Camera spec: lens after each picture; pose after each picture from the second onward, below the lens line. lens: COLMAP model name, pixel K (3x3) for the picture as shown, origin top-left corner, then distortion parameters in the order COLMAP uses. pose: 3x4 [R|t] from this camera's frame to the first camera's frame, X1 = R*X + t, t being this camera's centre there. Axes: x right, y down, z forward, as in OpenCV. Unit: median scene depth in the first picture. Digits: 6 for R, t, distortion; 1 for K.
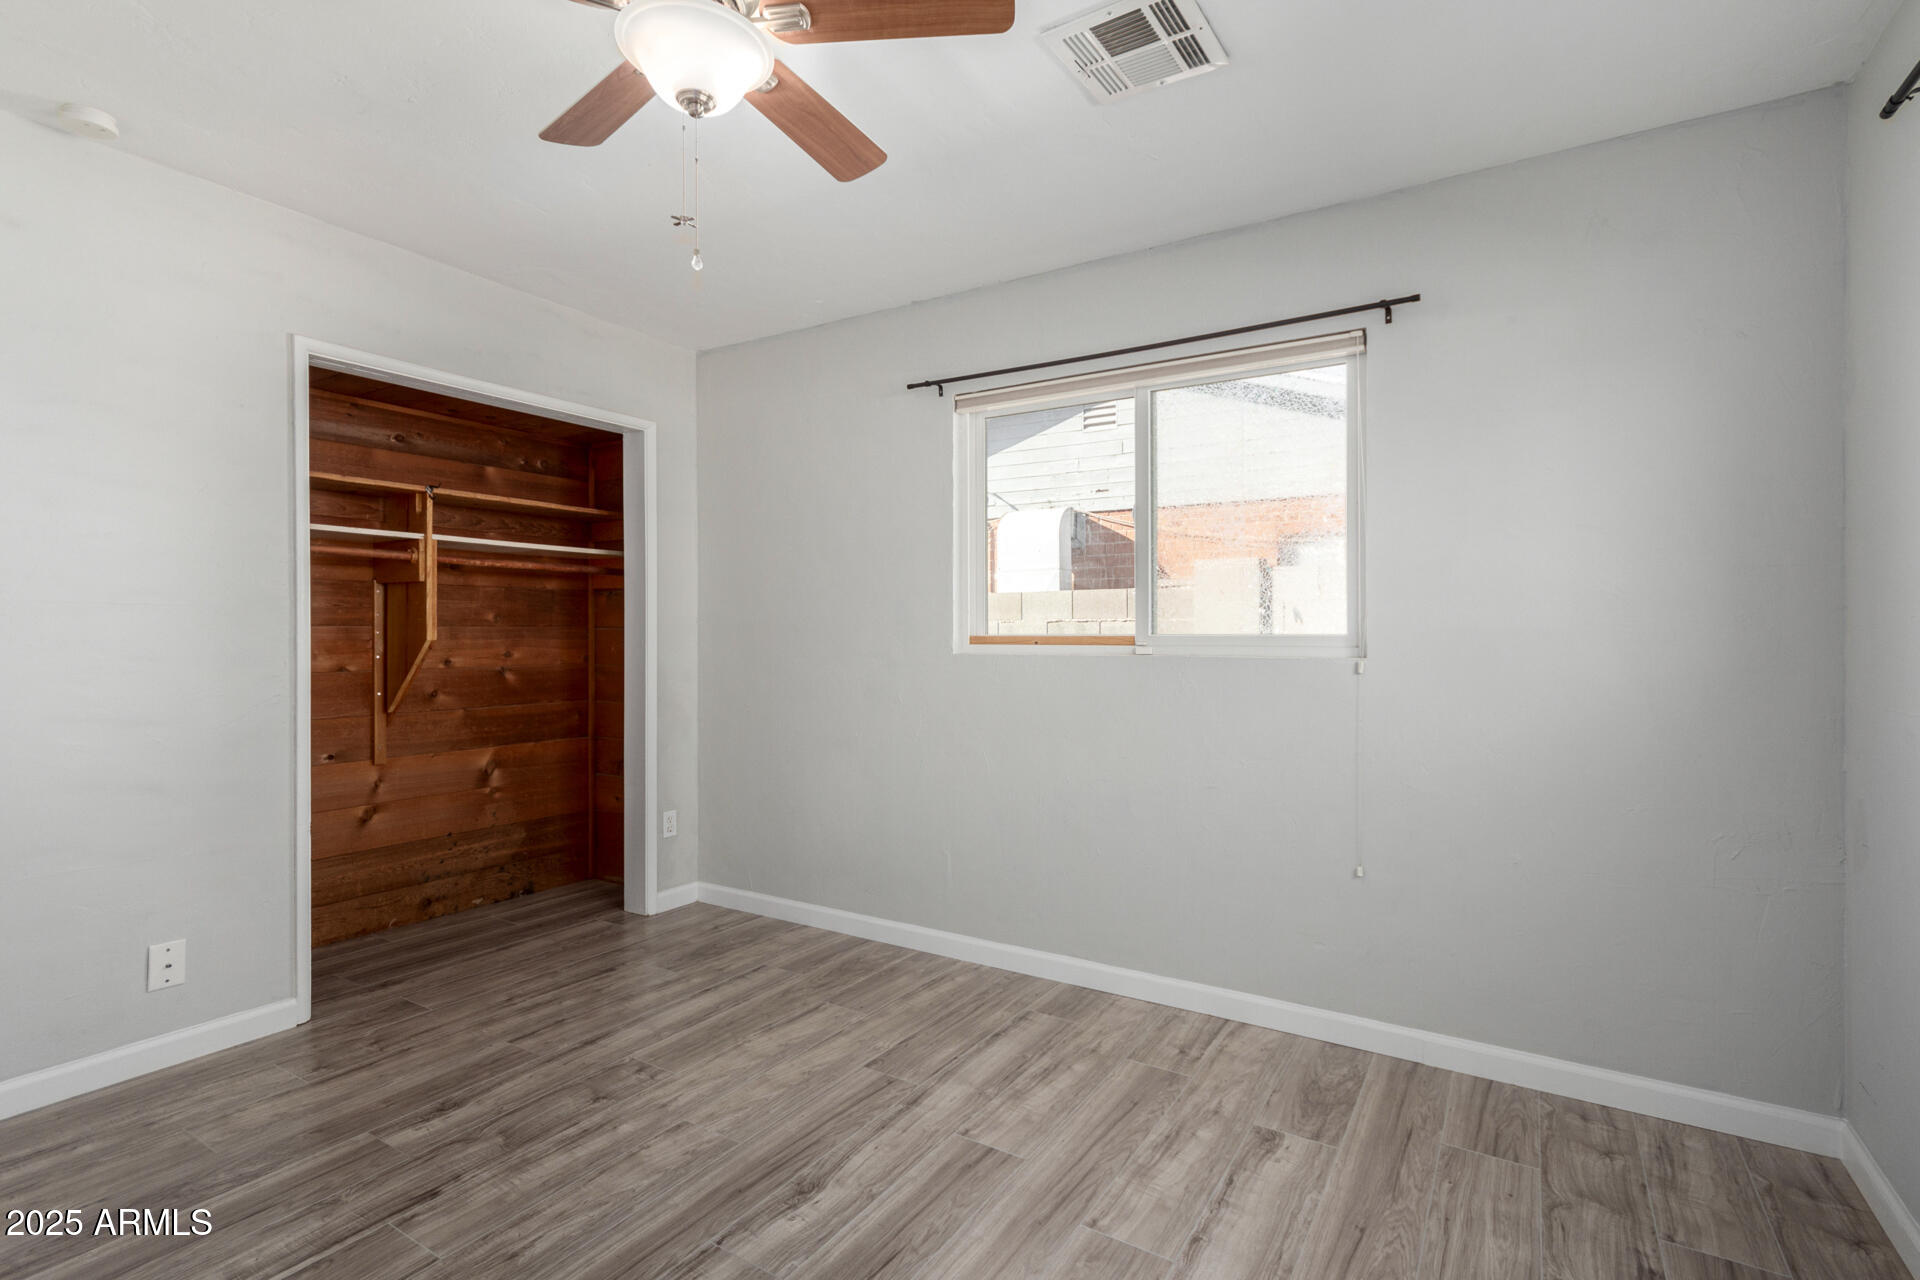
lens RADIAL K [[889.9, 0, 970.5], [0, 889.9, 636.9], [0, 0, 1]] dist [0.001334, -0.000567]
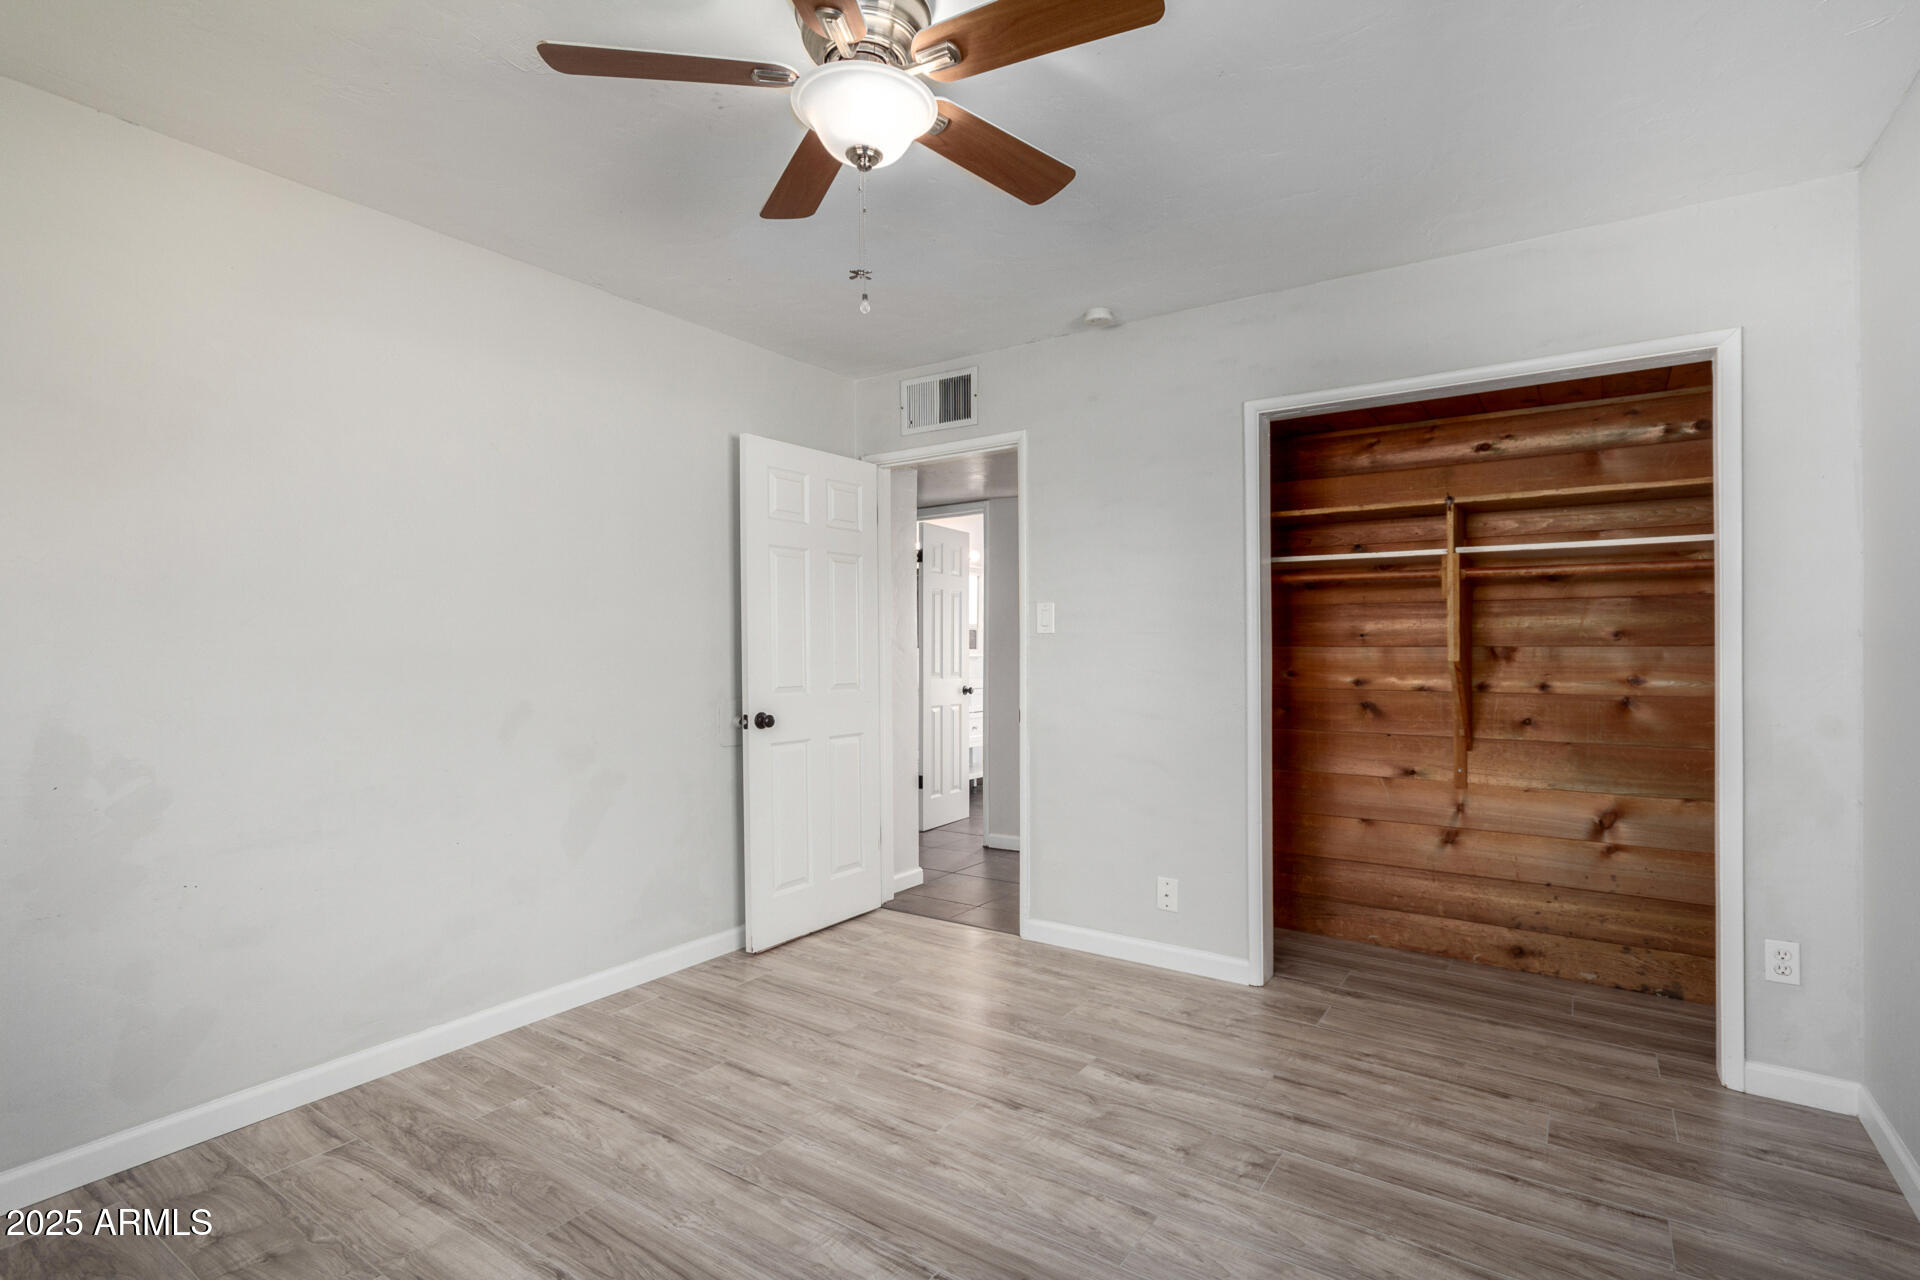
lens RADIAL K [[889.9, 0, 970.5], [0, 889.9, 636.9], [0, 0, 1]] dist [0.001334, -0.000567]
pose [[-0.014941, -0.014077, -0.999789, 0.394091], [-0.008604, 0.999866, -0.013950, -0.004352], [0.999851, 0.008393, -0.015061, 0.586368]]
